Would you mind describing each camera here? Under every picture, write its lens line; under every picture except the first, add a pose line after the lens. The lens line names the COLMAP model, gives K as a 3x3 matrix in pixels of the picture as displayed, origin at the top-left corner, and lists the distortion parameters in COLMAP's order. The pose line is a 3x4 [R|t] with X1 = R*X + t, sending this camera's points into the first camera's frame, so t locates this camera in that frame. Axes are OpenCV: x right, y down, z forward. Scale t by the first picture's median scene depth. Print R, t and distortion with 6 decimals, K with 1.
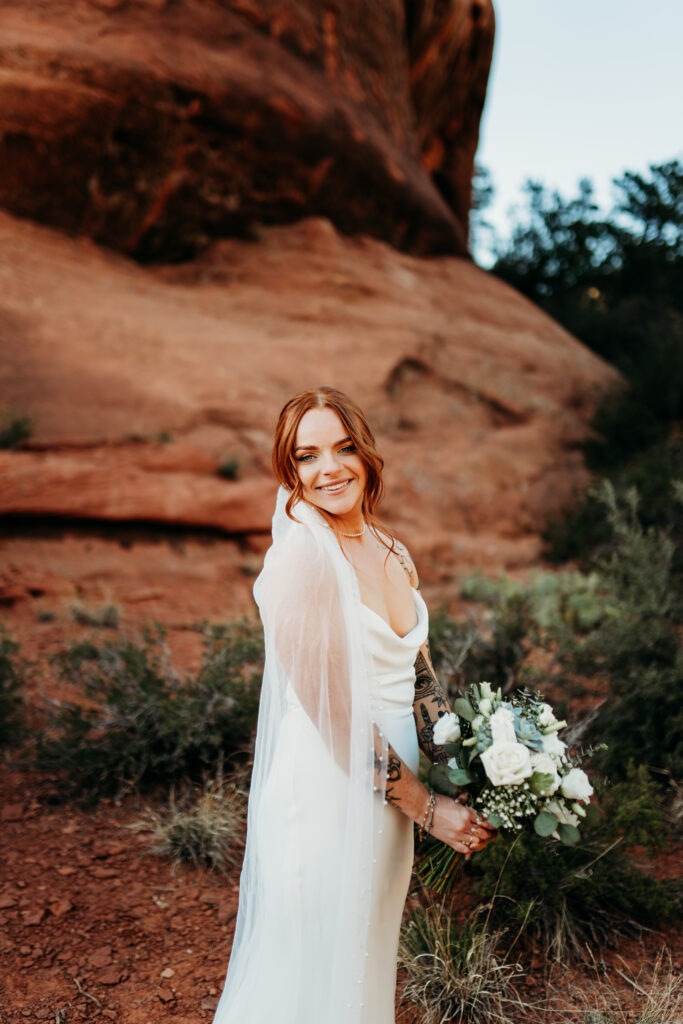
lens RADIAL K [[990.7, 0, 342.1], [0, 990.7, 513.7], [0, 0, 1]] dist [0.008771, 0.000000]
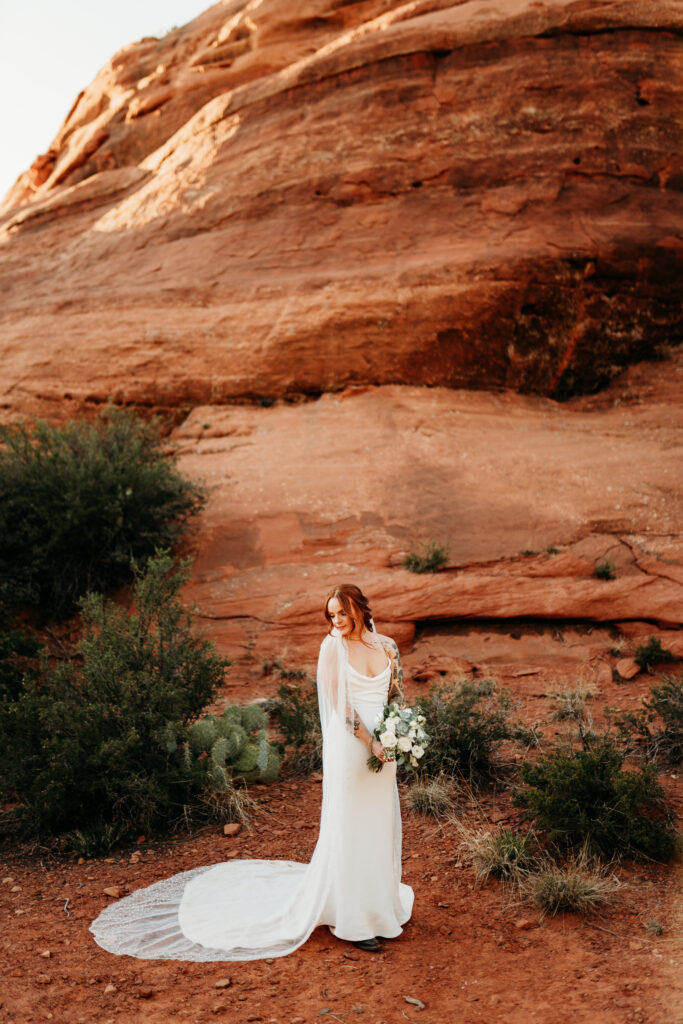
lens RADIAL K [[990.7, 0, 333.1], [0, 990.7, 516.5], [0, 0, 1]] dist [0.008771, 0.000000]
pose [[0.846401, -0.106164, -0.521857, 0.188269], [0.063465, 0.993053, -0.099088, -0.007662], [0.528751, 0.050748, 0.847258, -0.180173]]
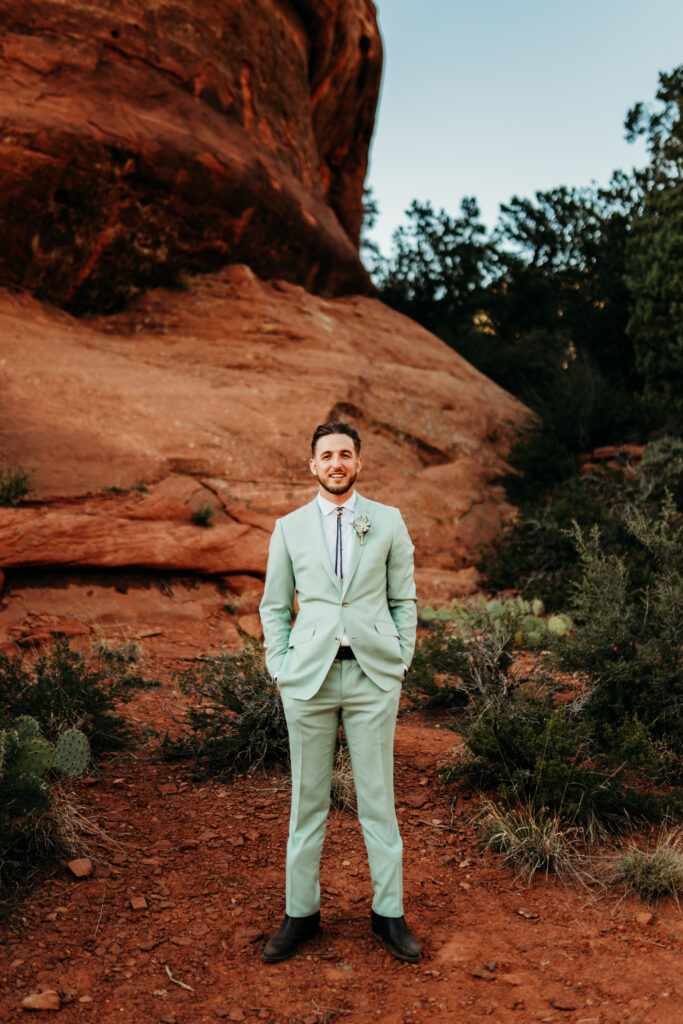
lens RADIAL K [[1087.5, 0, 342.9], [0, 1087.5, 512.0], [0, 0, 1]] dist [0.020361, 0.000000]
pose [[0.991902, -0.032387, 0.122804, -0.078431], [0.036658, 0.998793, -0.032679, -0.003638], [-0.121597, 0.036916, 0.991893, -0.141836]]
